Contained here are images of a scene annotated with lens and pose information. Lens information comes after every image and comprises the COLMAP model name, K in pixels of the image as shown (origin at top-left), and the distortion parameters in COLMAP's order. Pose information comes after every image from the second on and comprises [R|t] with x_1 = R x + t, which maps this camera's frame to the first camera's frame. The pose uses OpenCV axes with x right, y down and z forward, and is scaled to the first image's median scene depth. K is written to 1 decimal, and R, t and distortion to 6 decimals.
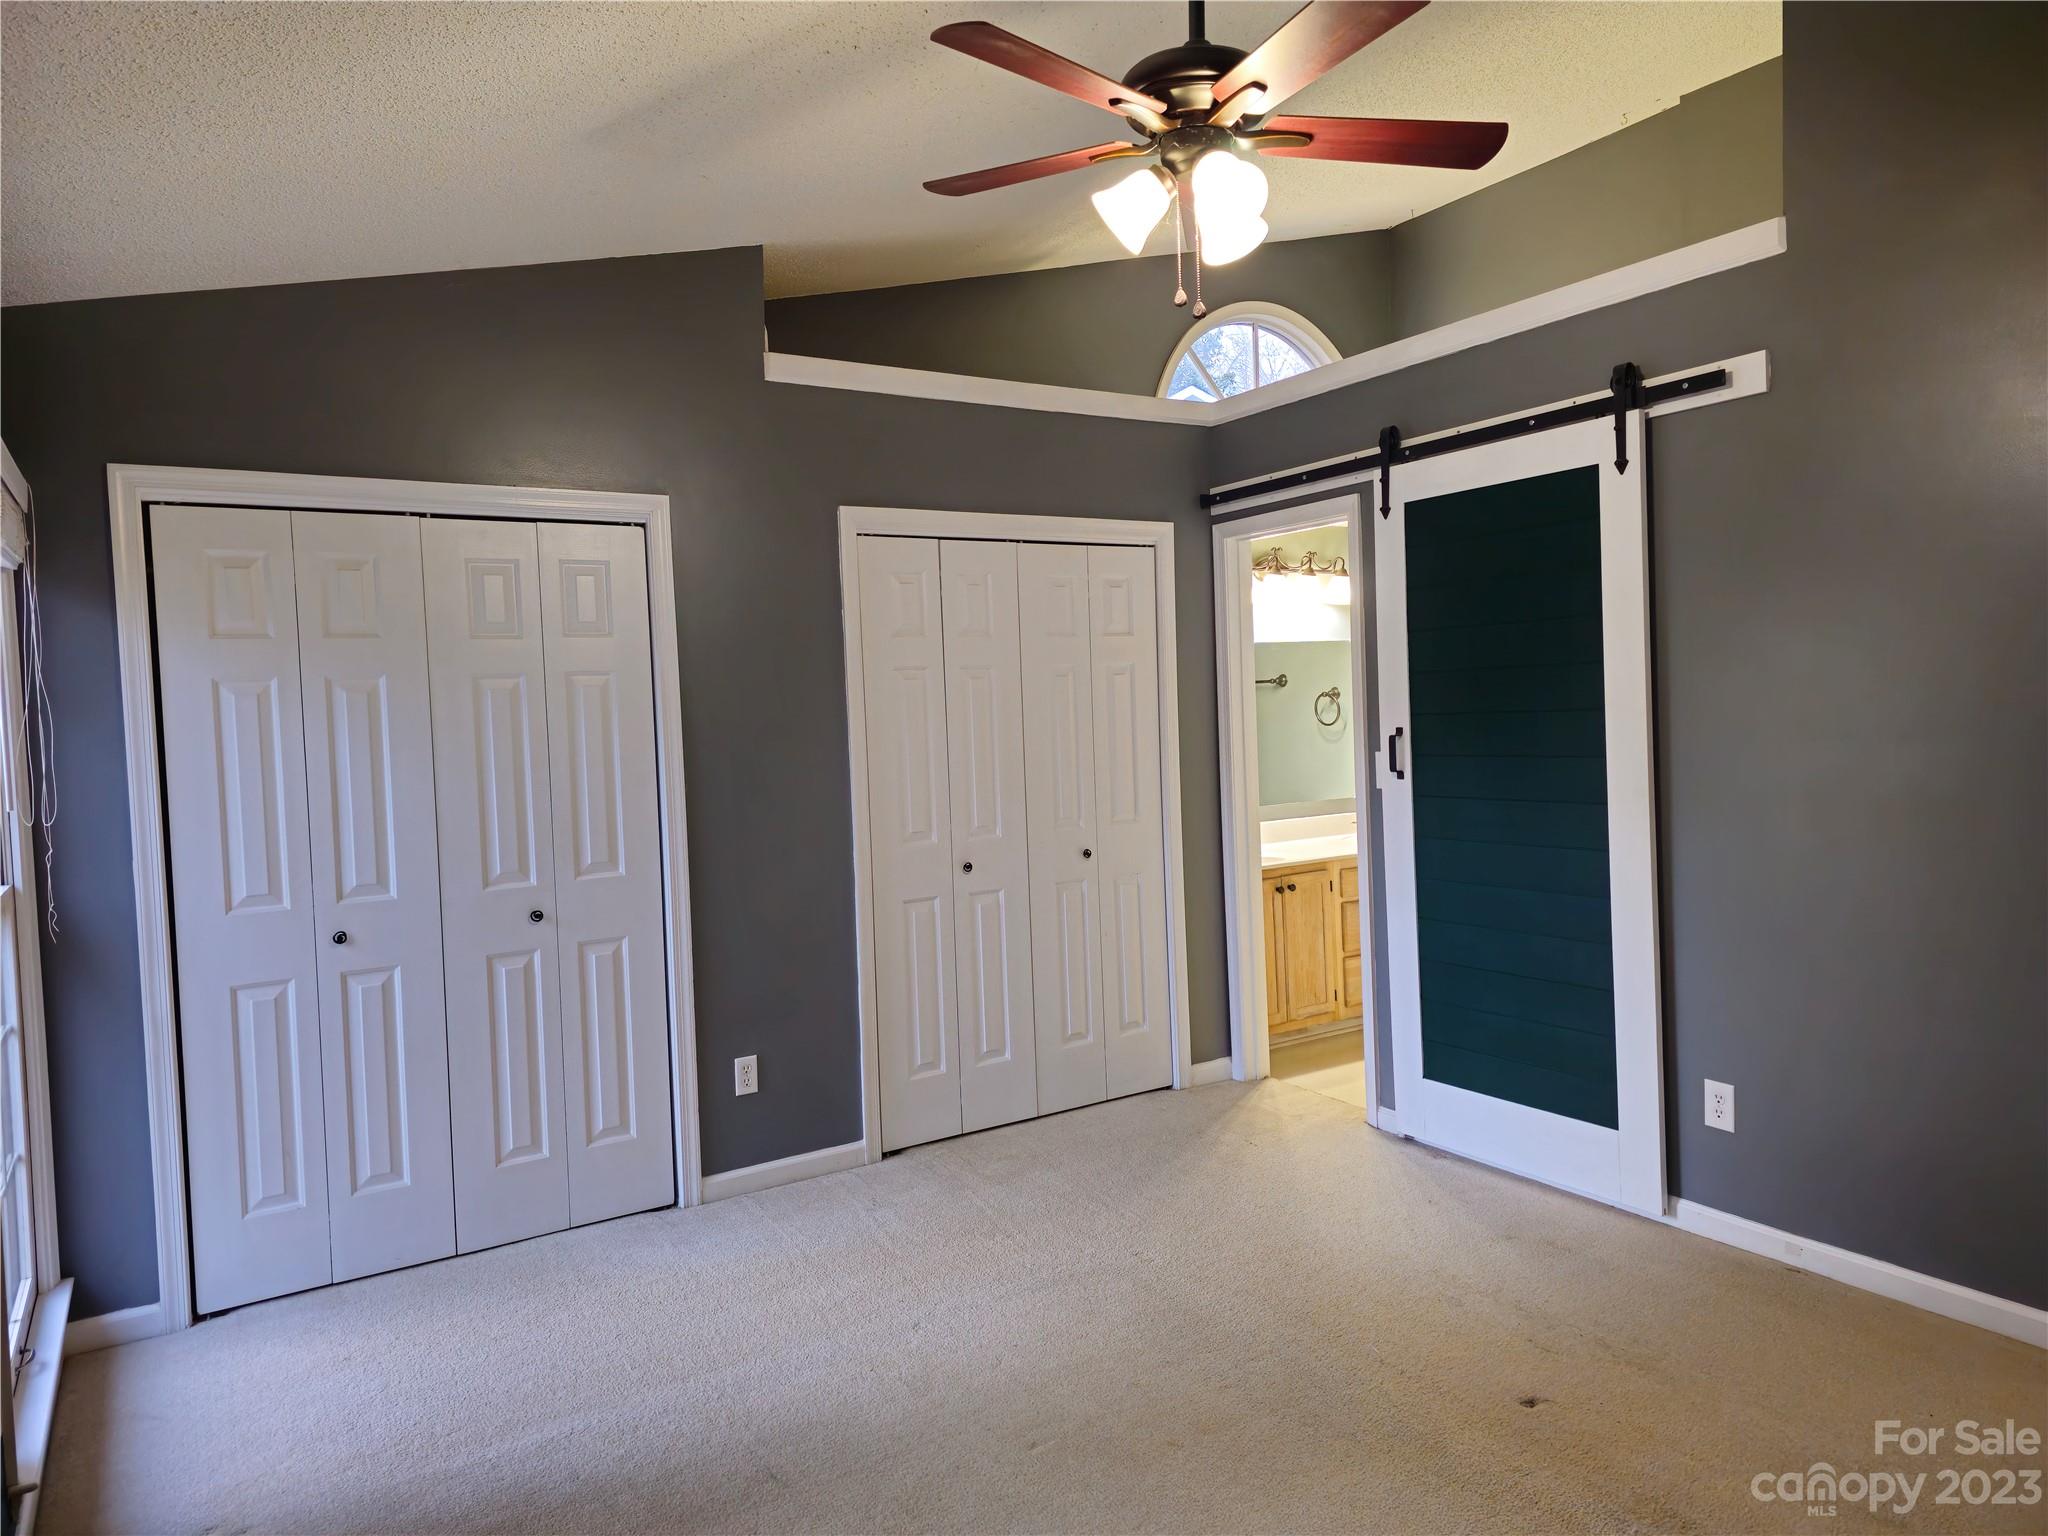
lens RADIAL K [[1347.3, 0, 1021.4], [0, 1347.3, 761.6], [0, 0, 1]] dist [0.056570, -0.046461]
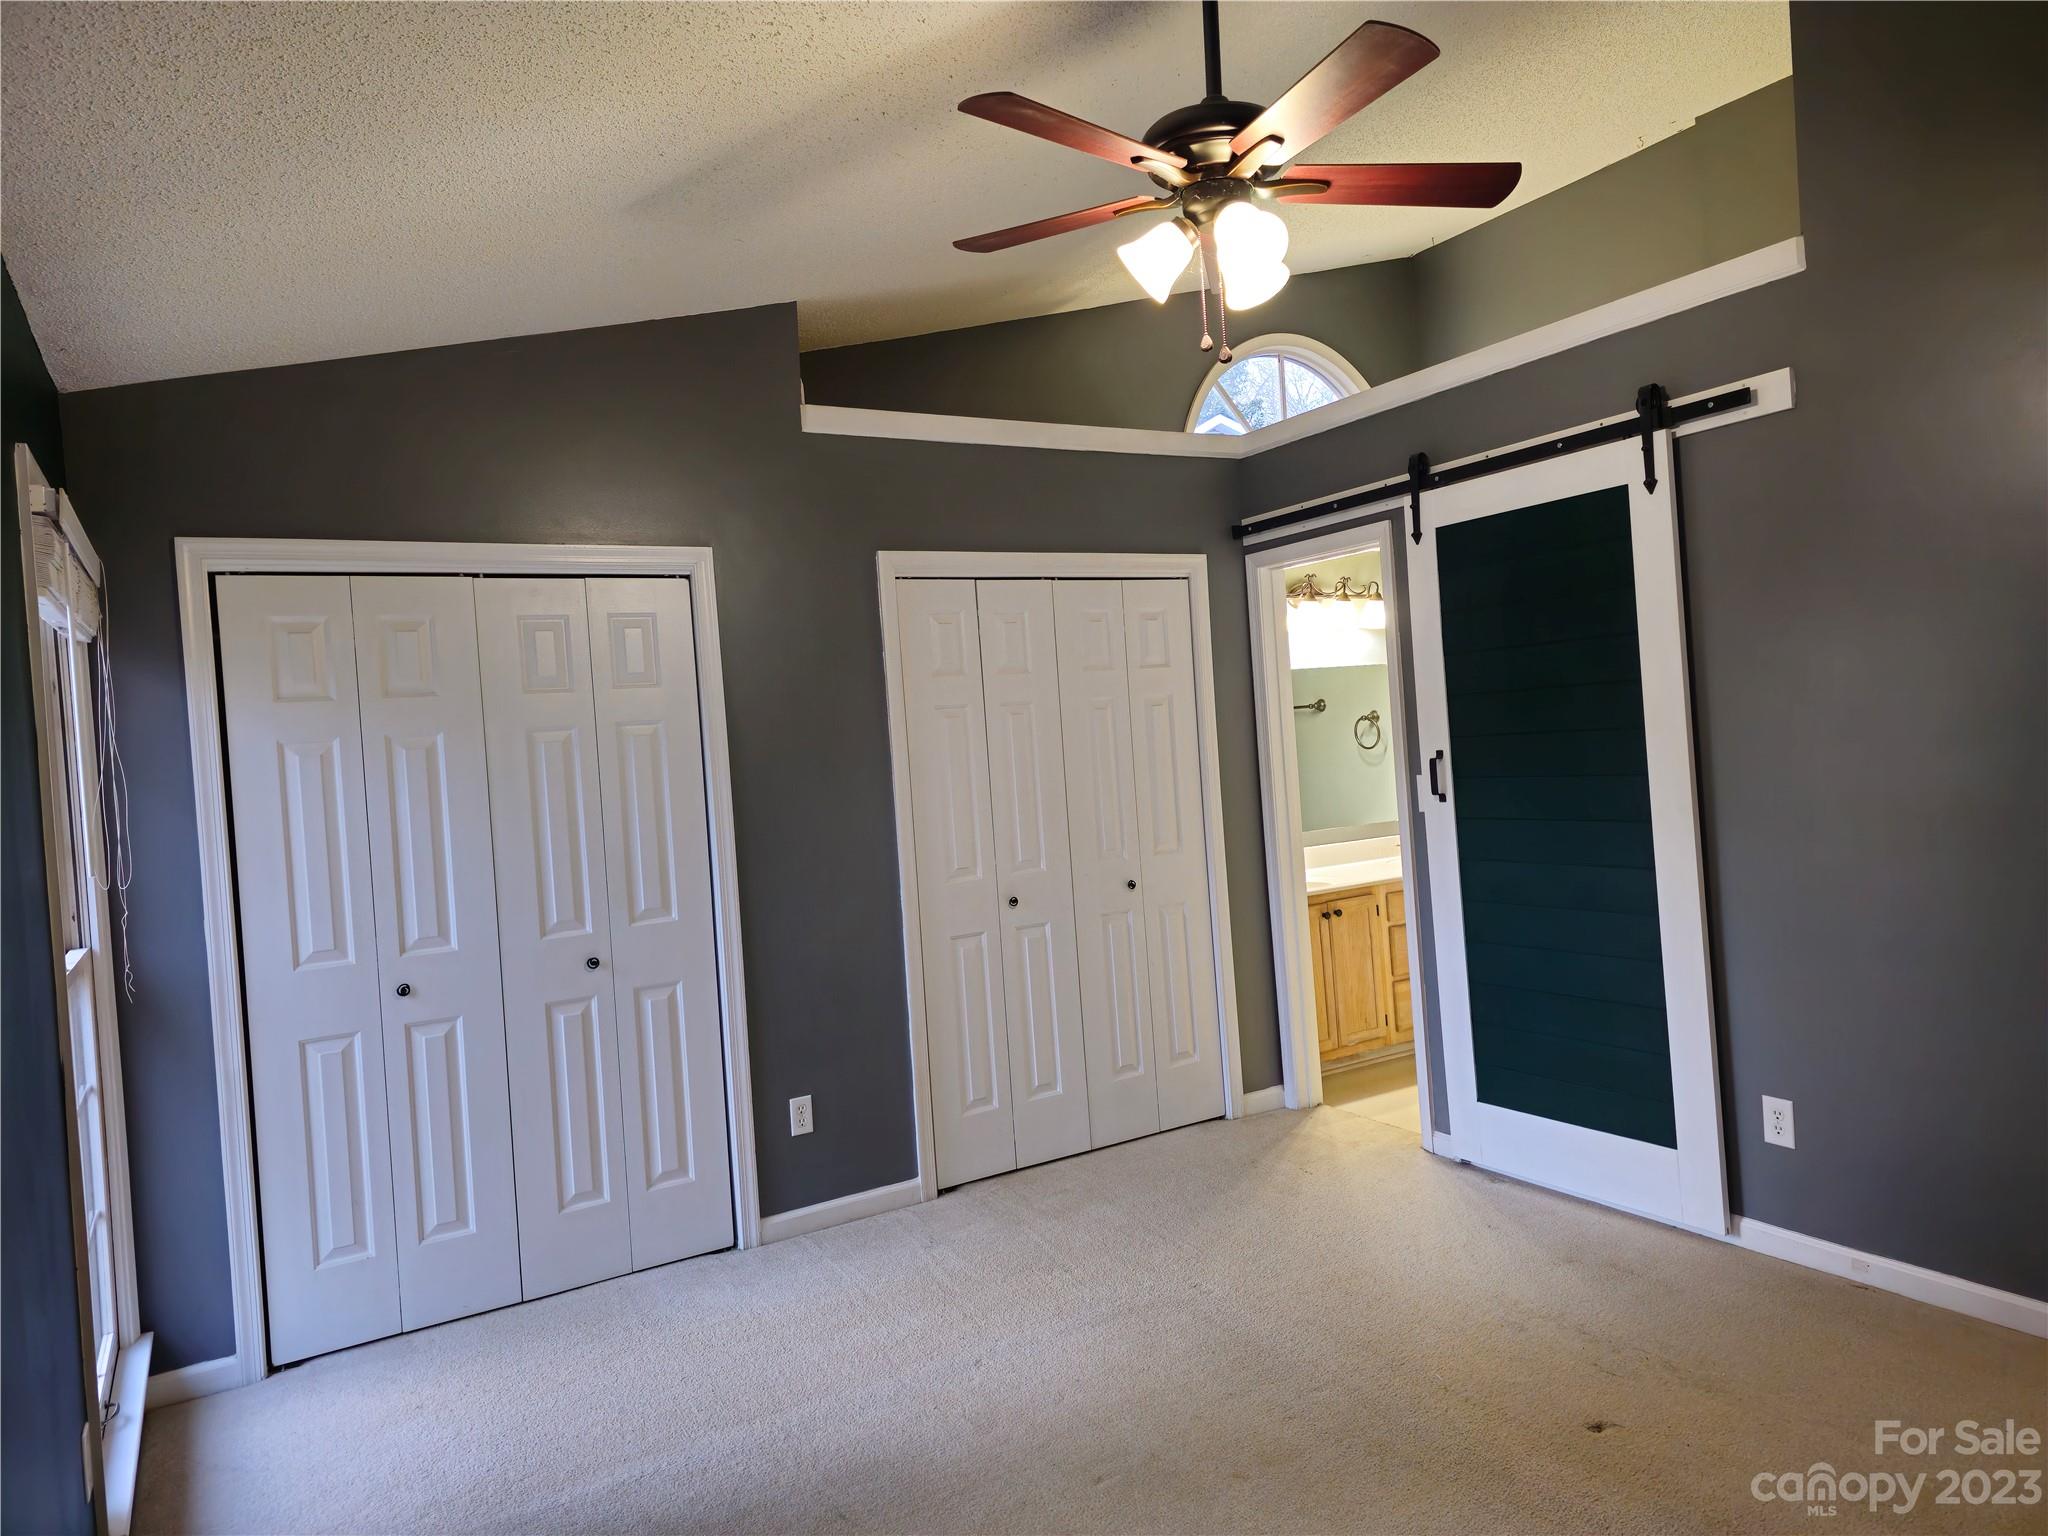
lens RADIAL K [[1347.3, 0, 1028.8], [0, 1347.3, 756.7], [0, 0, 1]] dist [0.056570, -0.046461]
pose [[0.999227, -0.031471, -0.023551, -0.001846], [0.030814, 0.999140, -0.027762, -0.002672], [0.024404, 0.027015, 0.999337, -0.013610]]
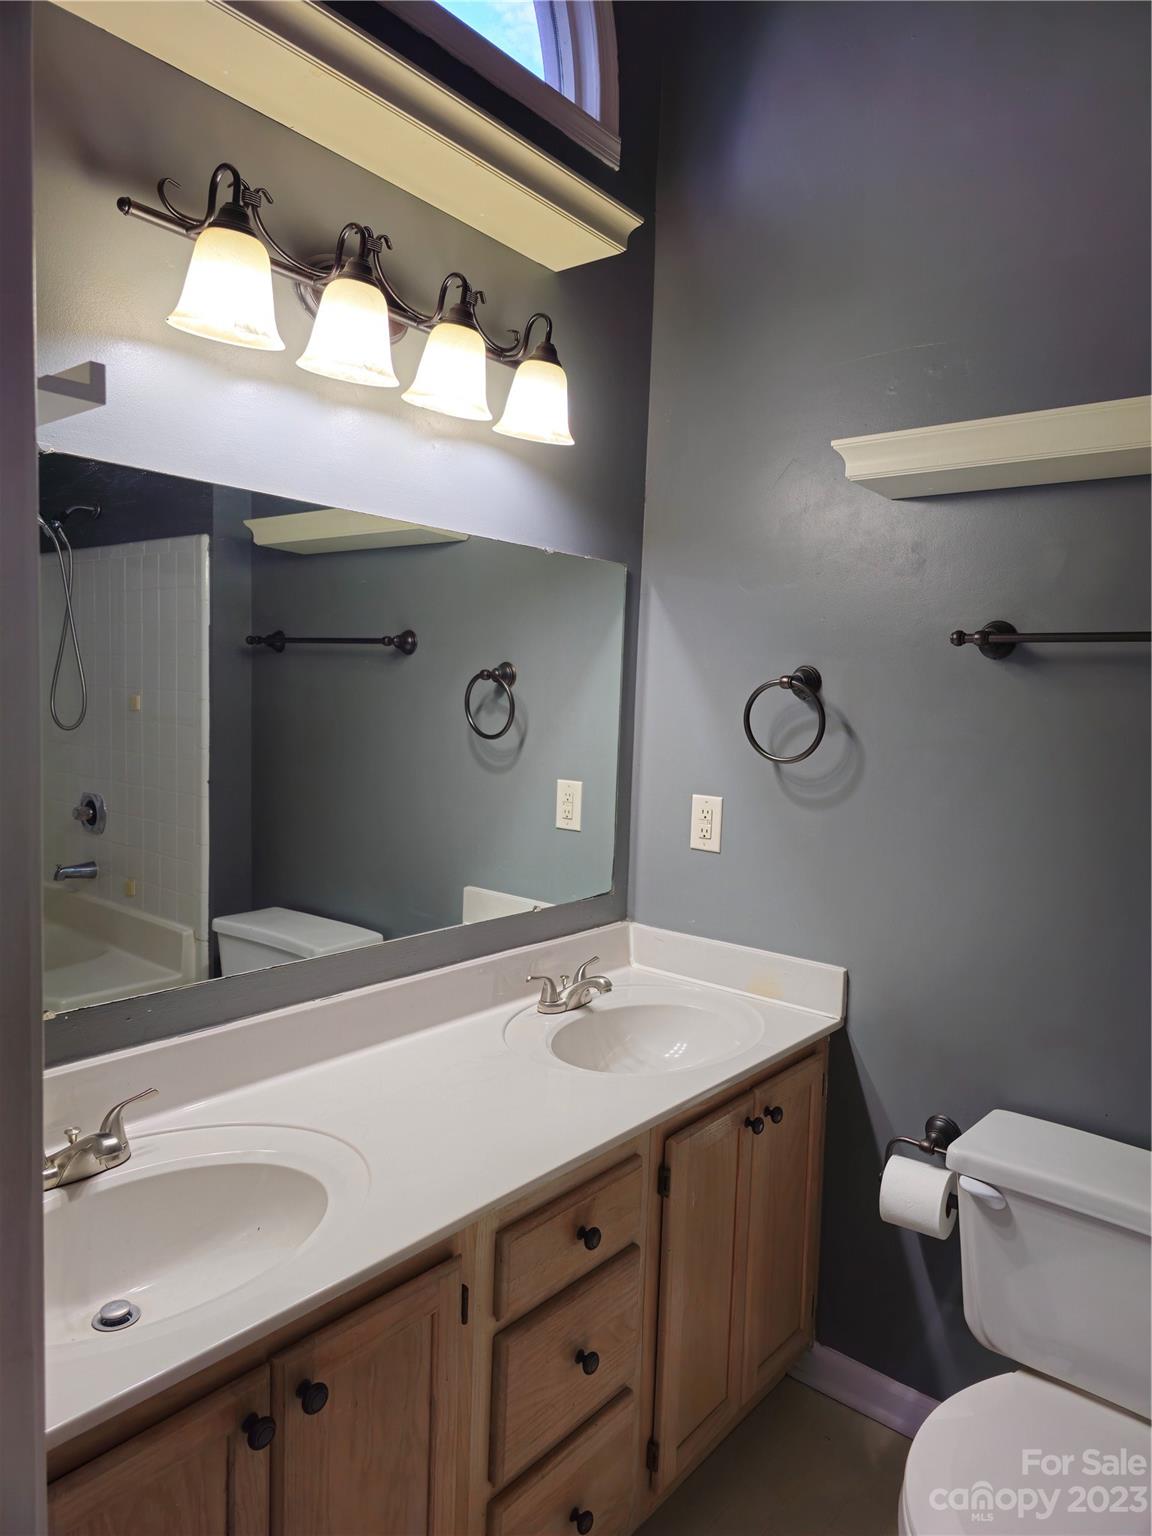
lens RADIAL K [[1010.5, 0, 575.6], [0, 1010.5, 773.4], [0, 0, 1]] dist [0.056570, -0.046461]
pose [[0.950991, 0.048654, 0.305367, 0.369914], [-0.061507, 0.997574, 0.032605, -0.071581], [-0.303040, -0.049790, 0.951676, 1.628296]]
